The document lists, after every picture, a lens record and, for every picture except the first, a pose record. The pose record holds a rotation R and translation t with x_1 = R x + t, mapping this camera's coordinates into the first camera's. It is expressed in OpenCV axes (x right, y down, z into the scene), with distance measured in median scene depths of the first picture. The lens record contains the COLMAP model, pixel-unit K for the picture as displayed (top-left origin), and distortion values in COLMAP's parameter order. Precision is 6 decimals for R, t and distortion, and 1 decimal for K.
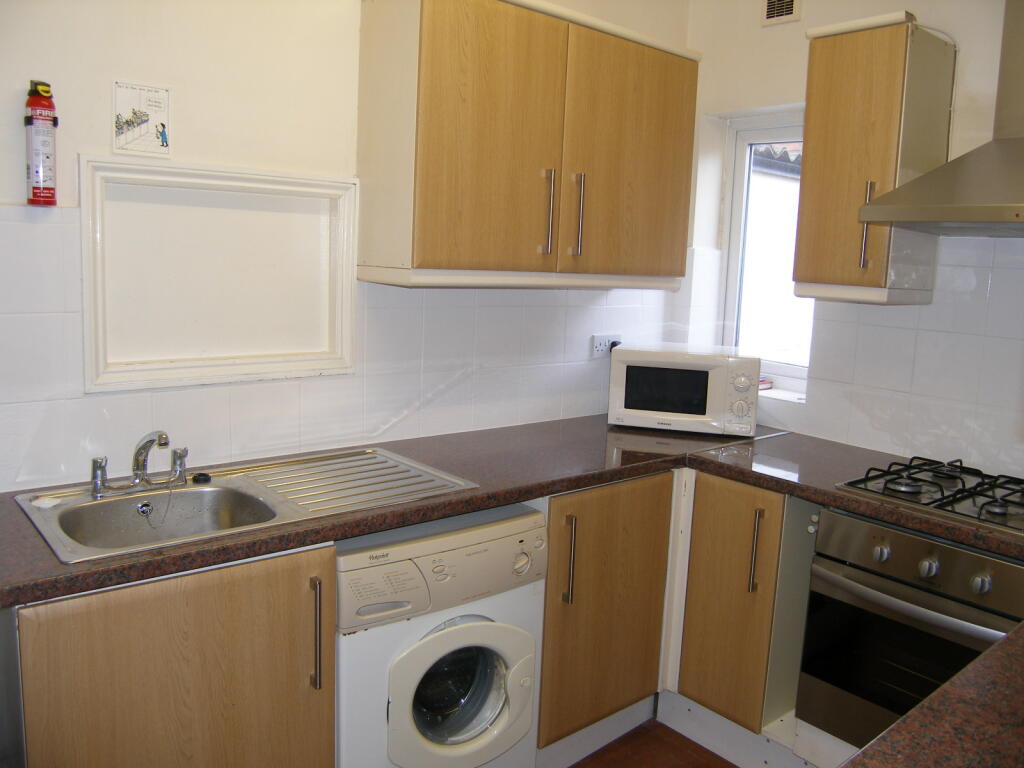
lens RADIAL K [[835.4, 0, 511.2], [0, 835.4, 365.2], [0, 0, 1]] dist [-0.003781, -0.001869]
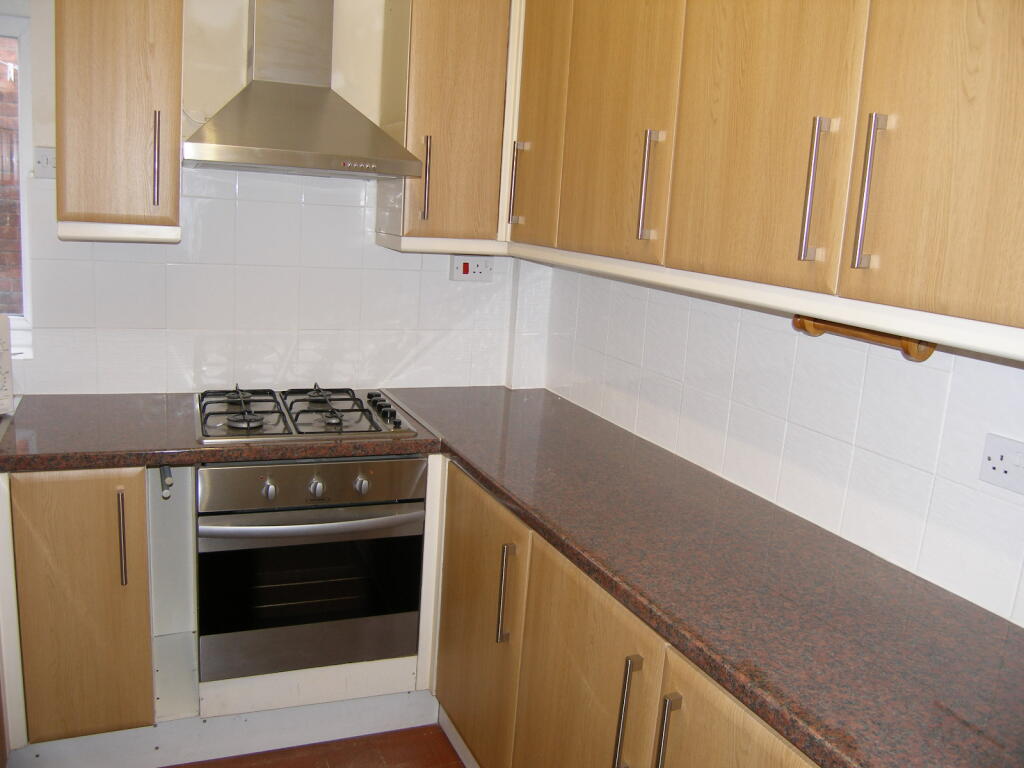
lens RADIAL K [[856.1, 0, 512.0], [0, 856.1, 384.0], [0, 0, 1]] dist [-0.043298, 0.003425]
pose [[0.305760, -0.216594, 0.927145, -0.428509], [0.071673, 0.976254, 0.204430, -0.100878], [-0.949407, 0.003945, 0.314023, 0.388287]]
